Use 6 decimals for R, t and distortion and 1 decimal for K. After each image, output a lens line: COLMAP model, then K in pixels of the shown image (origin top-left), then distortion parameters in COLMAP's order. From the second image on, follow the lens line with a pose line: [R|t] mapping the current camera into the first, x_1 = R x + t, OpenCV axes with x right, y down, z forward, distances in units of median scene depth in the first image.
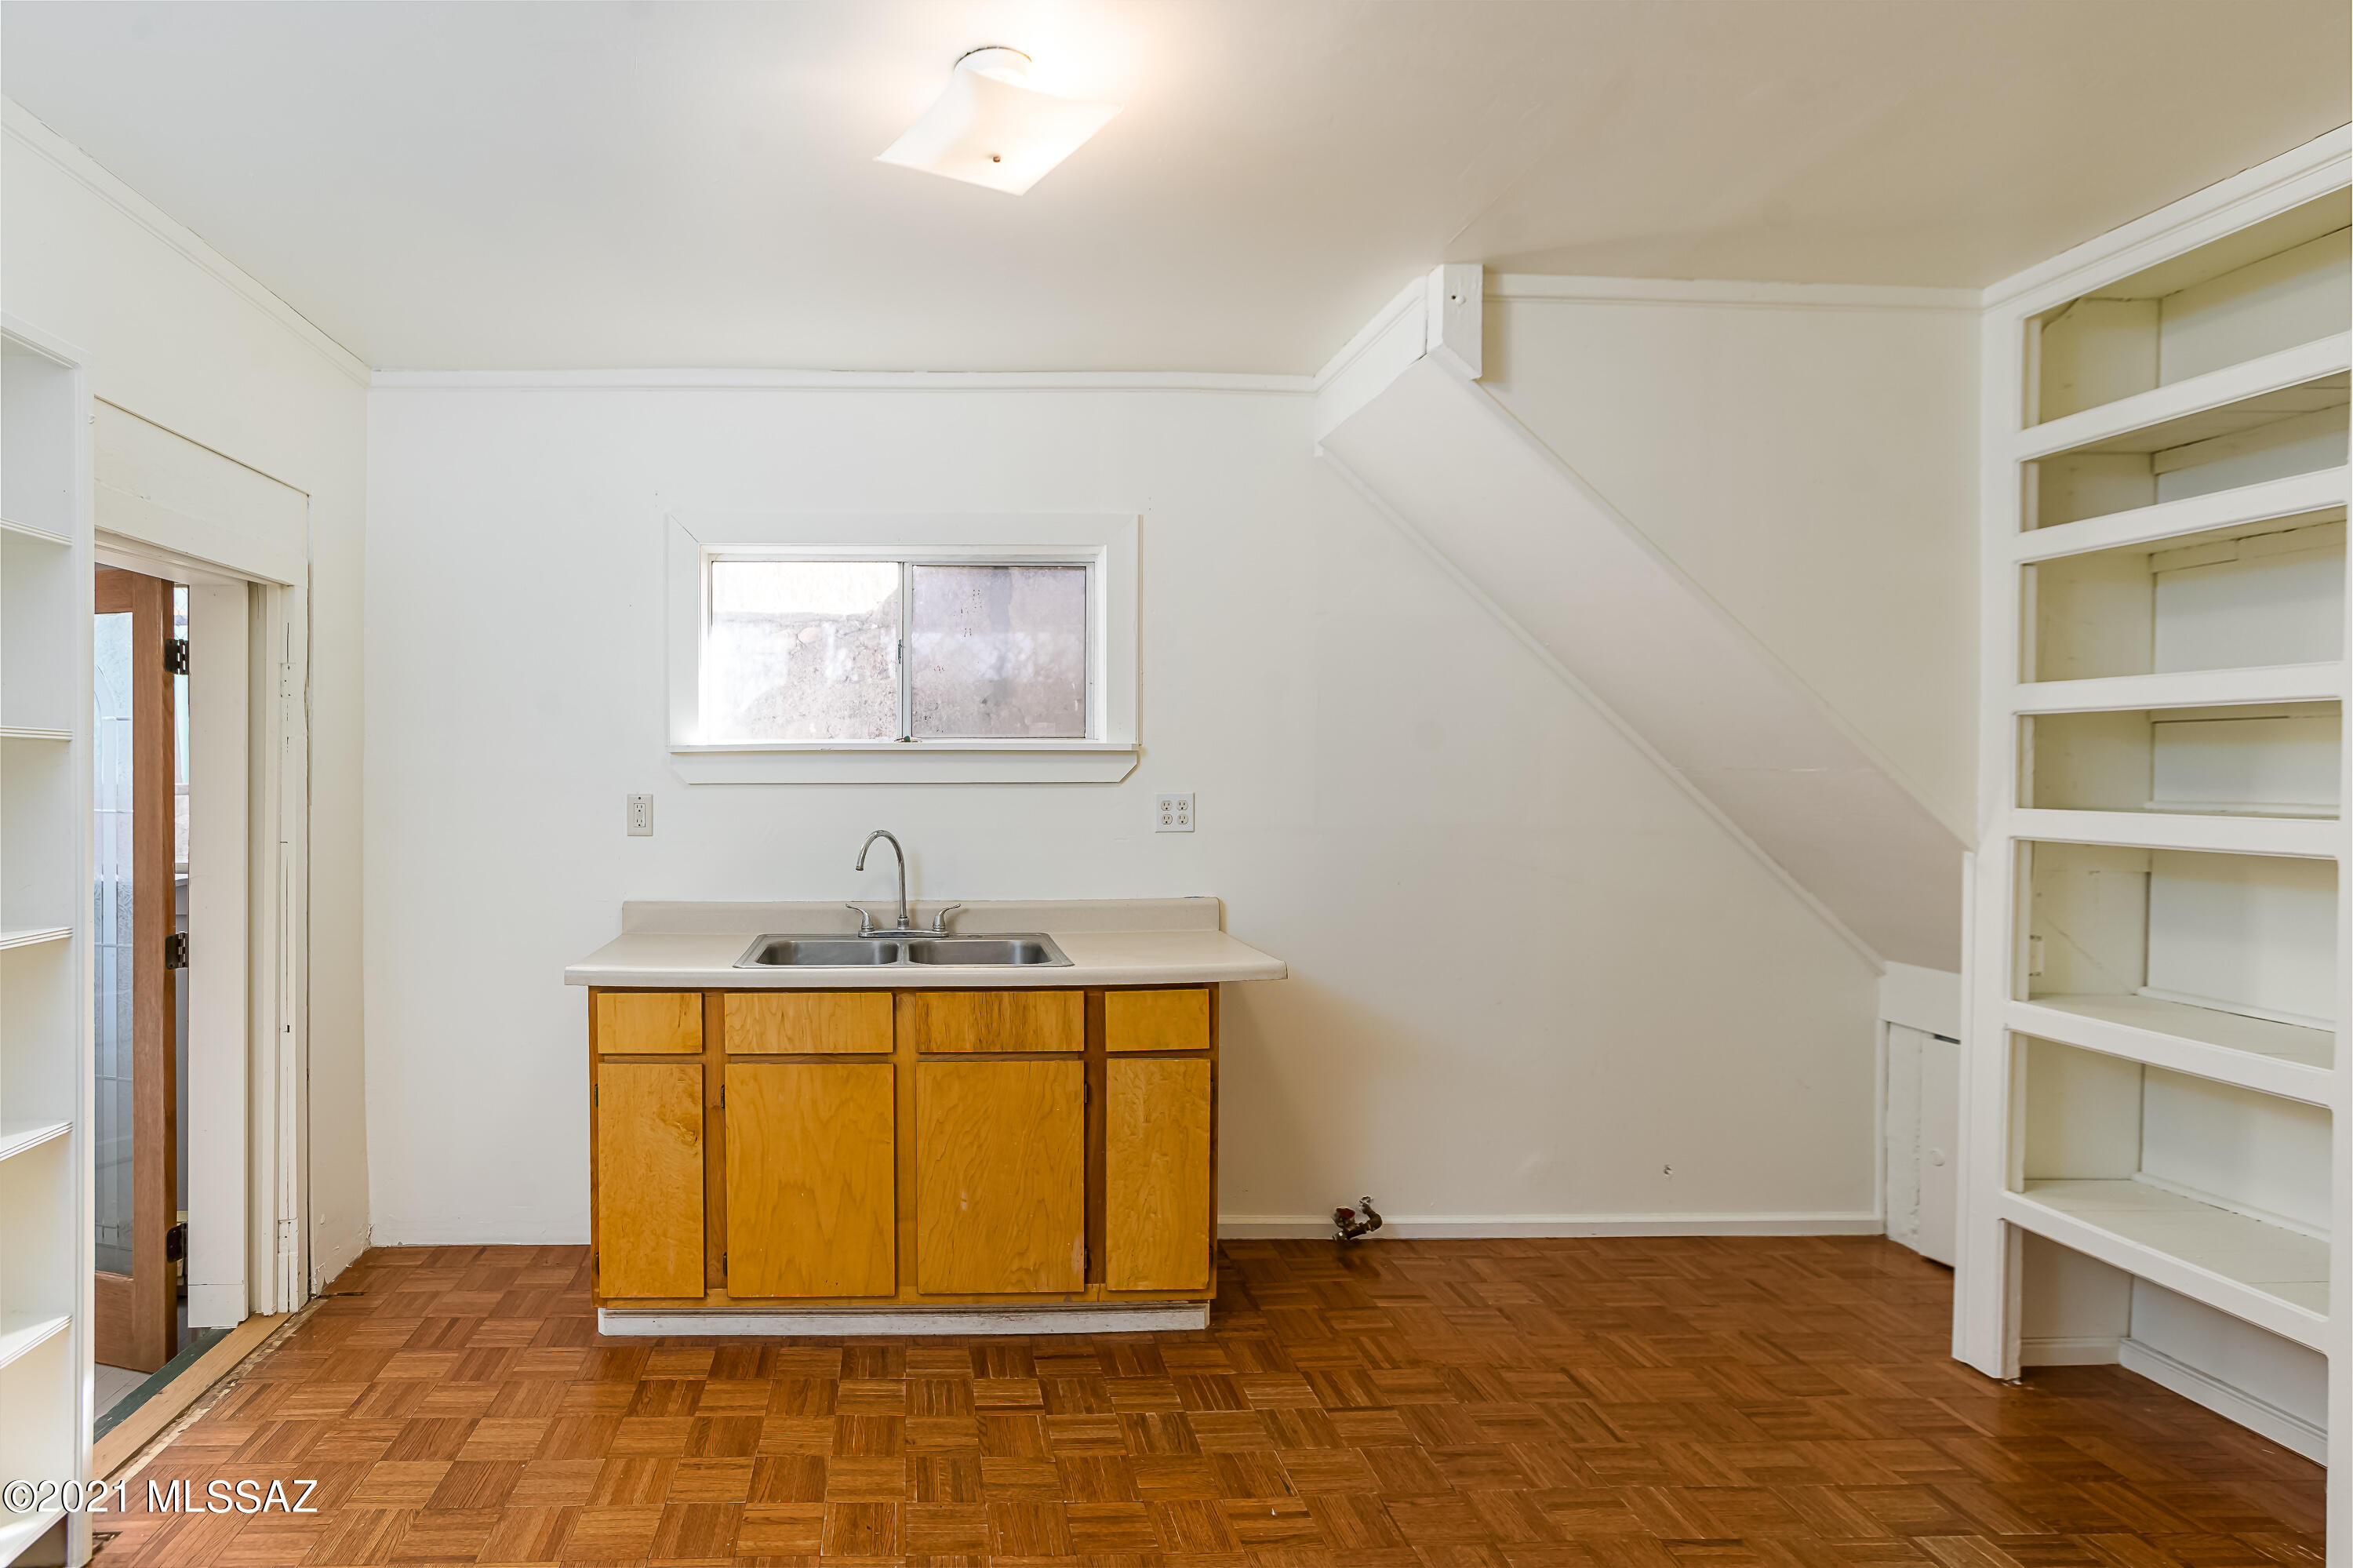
lens RADIAL K [[1171.8, 0, 1176.5], [0, 1171.8, 784.0], [0, 0, 1]] dist [-0.033028, 0.012977]
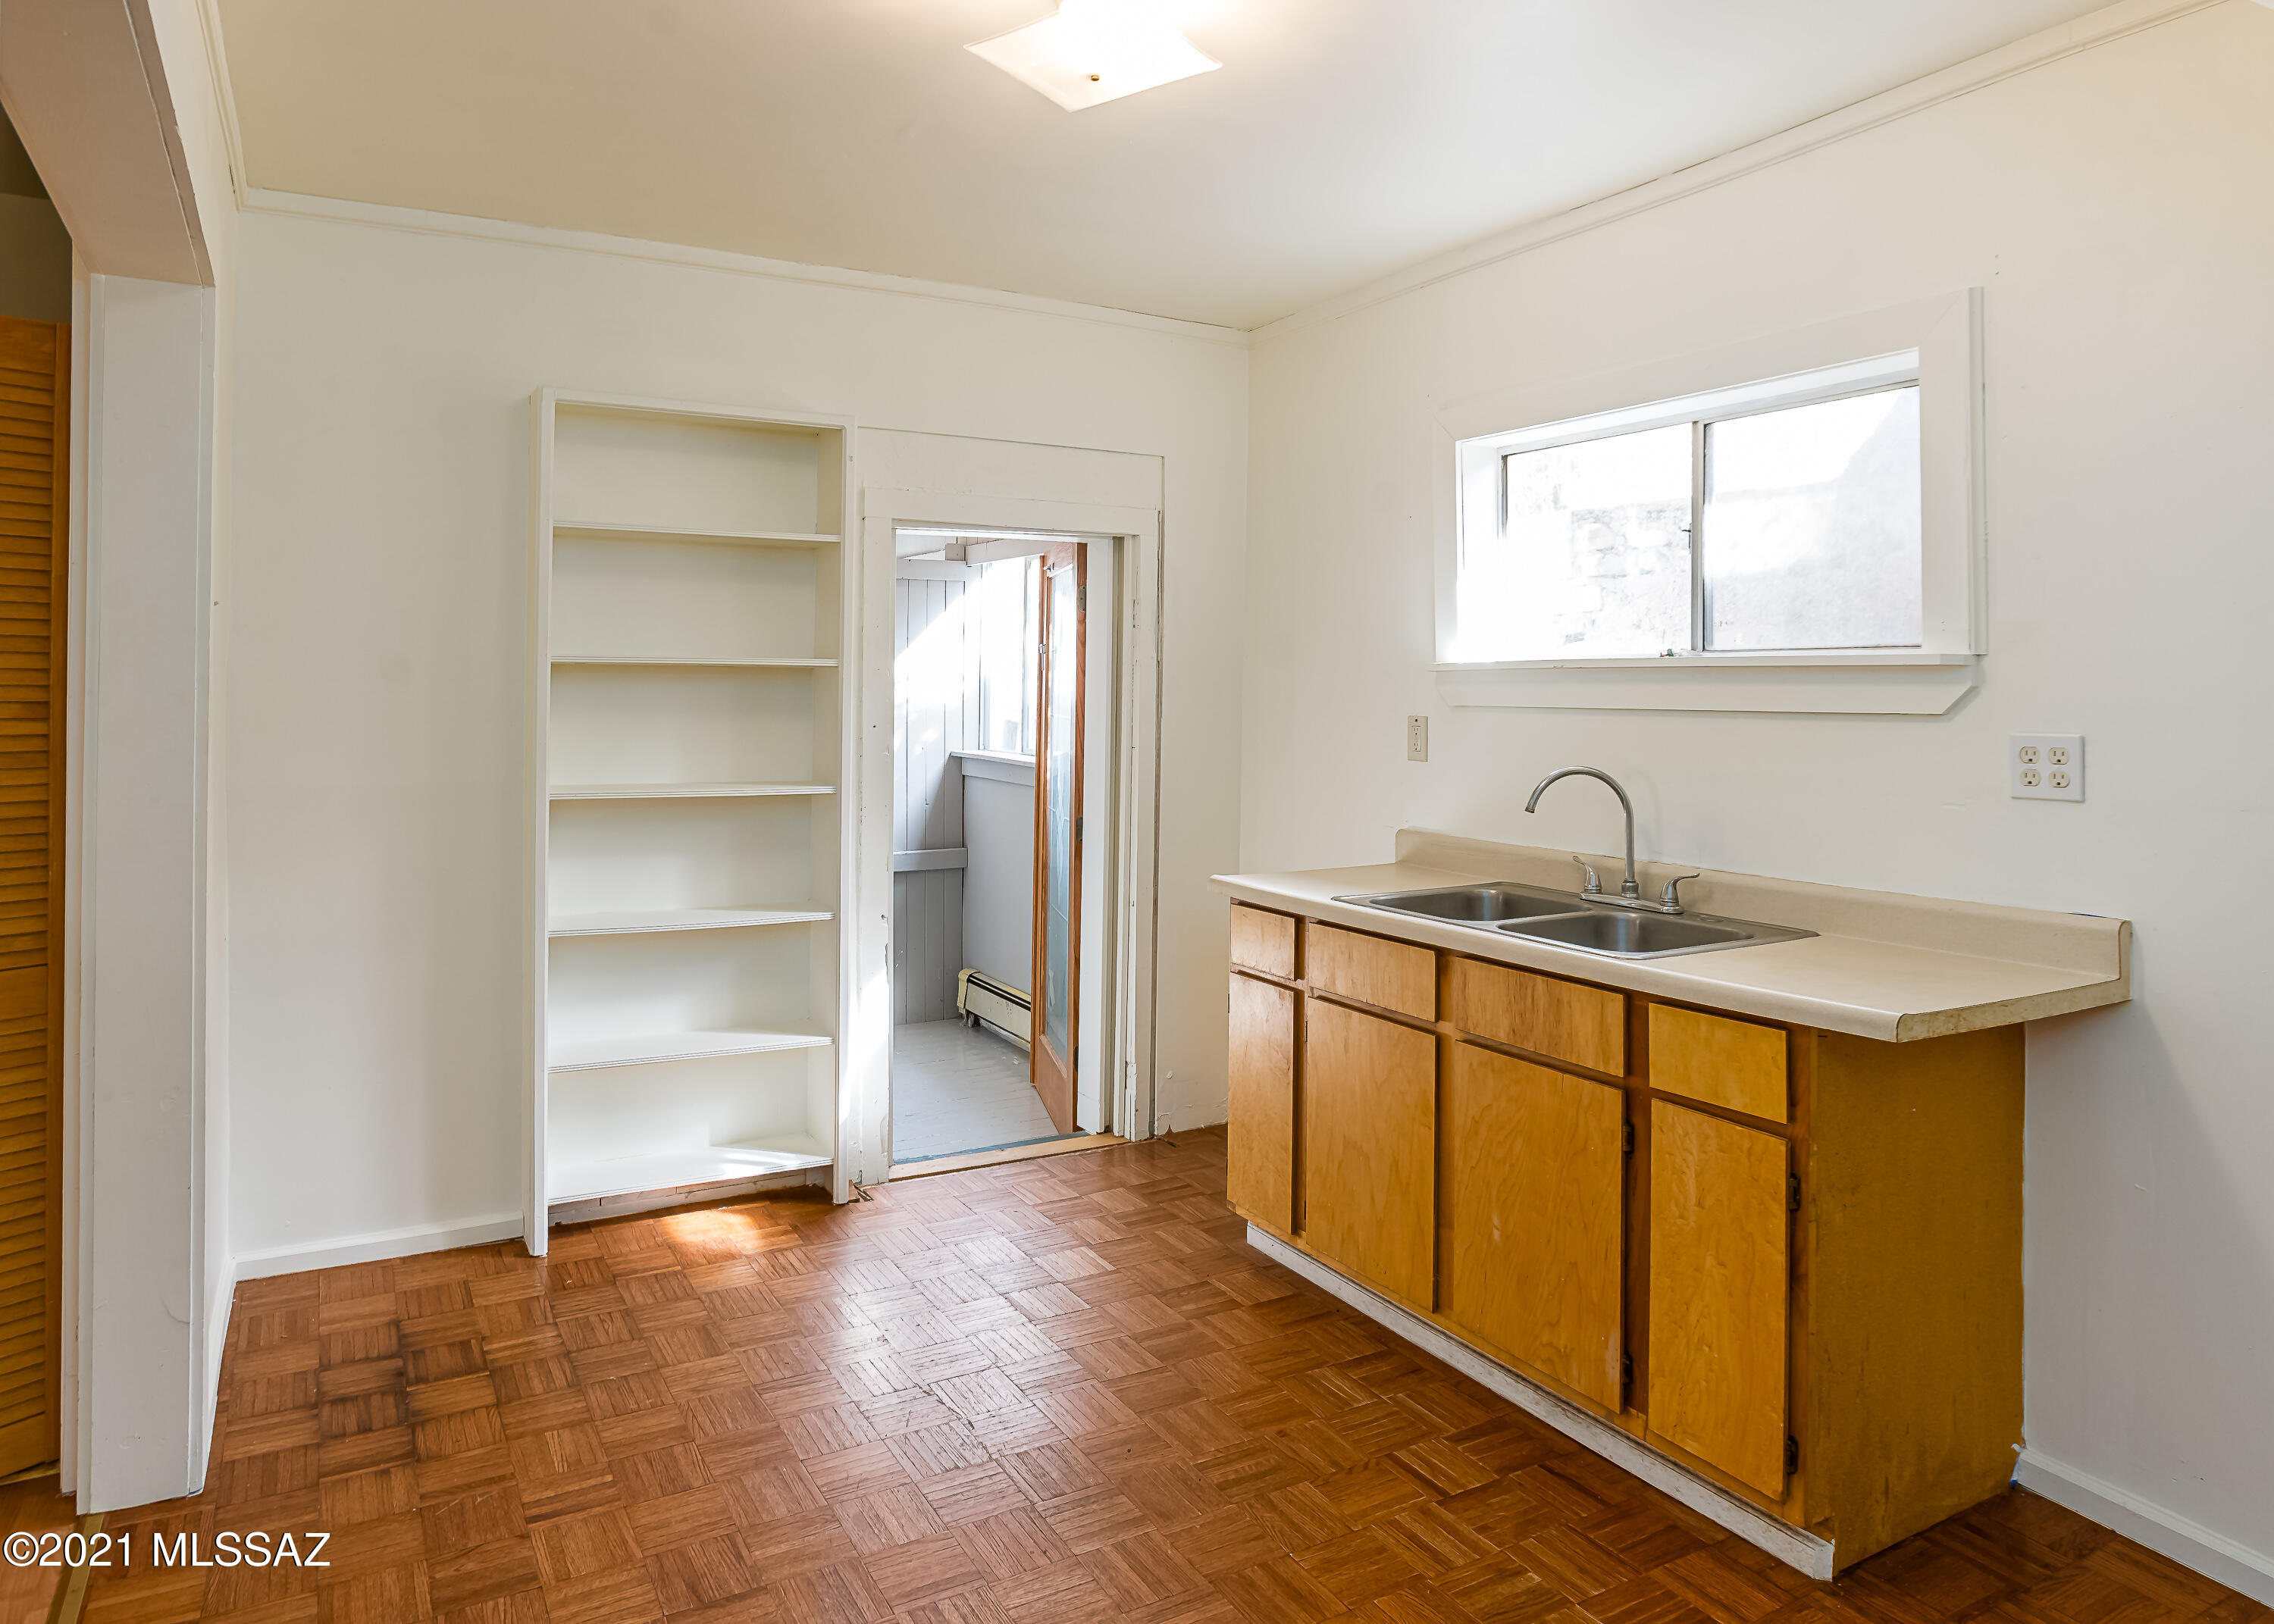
lens RADIAL K [[1597.5, 0, 1131.6], [0, 1597.5, 680.8], [0, 0, 1]] dist [-0.001976, 0.002093]
pose [[0.394767, 0.003226, -0.918776, 0.708208], [-0.023878, 0.999692, -0.006749, -0.004125], [0.918471, 0.024603, 0.394722, 0.322248]]
